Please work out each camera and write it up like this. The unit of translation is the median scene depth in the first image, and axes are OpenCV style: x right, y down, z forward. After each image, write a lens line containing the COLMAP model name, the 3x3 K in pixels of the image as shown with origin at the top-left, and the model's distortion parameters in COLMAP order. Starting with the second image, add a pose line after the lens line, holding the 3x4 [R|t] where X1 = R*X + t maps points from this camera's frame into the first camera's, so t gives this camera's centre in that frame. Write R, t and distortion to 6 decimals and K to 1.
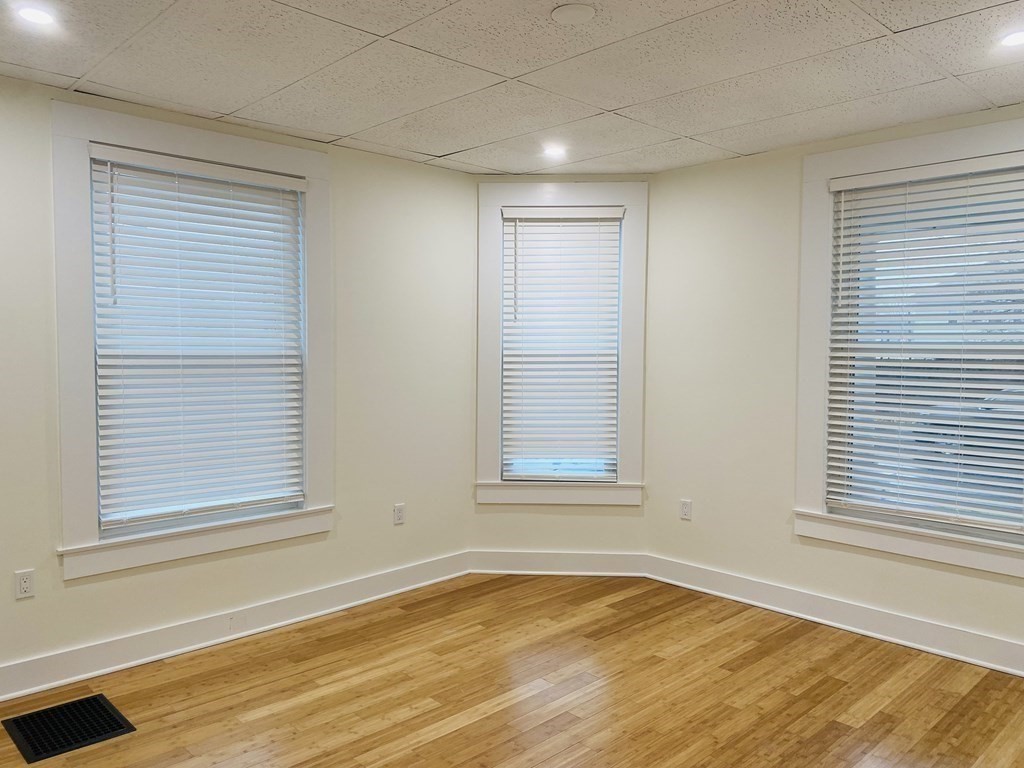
lens RADIAL K [[772.2, 0, 515.8], [0, 772.2, 387.3], [0, 0, 1]] dist [0.036610, -0.034886]
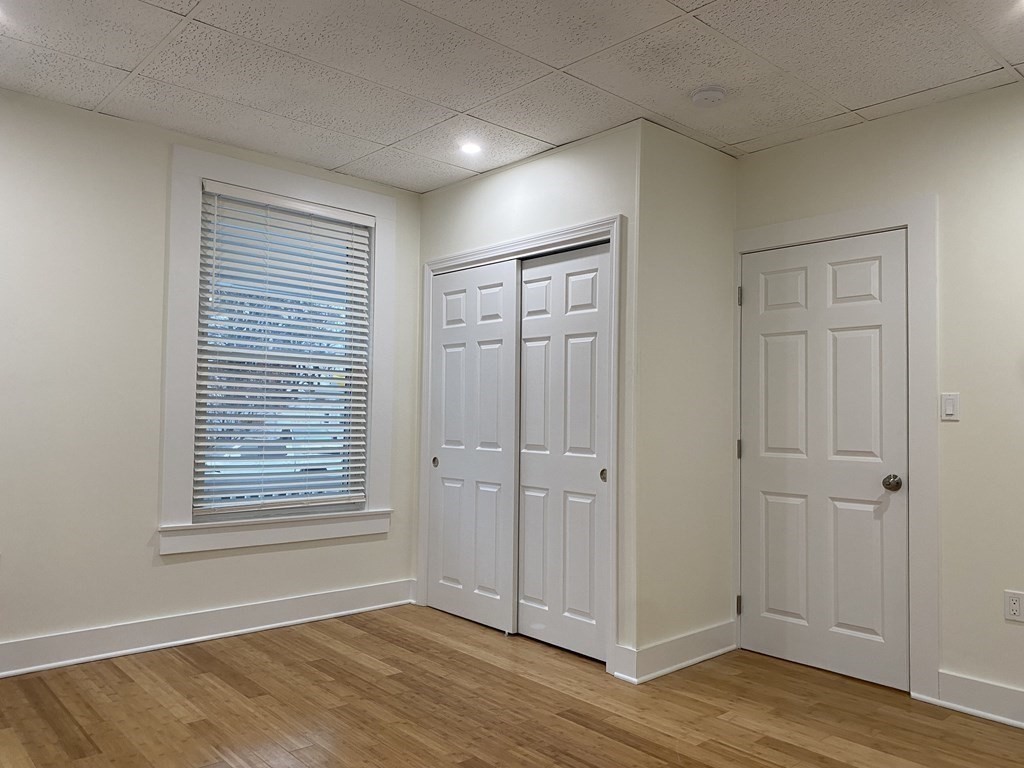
lens RADIAL K [[772.2, 0, 517.7], [0, 772.2, 376.7], [0, 0, 1]] dist [0.036610, -0.034886]
pose [[0.042375, 0.045140, 0.998082, -0.571878], [0.034148, 0.998330, -0.046601, 0.044498], [-0.998518, 0.036057, 0.040763, 0.597555]]
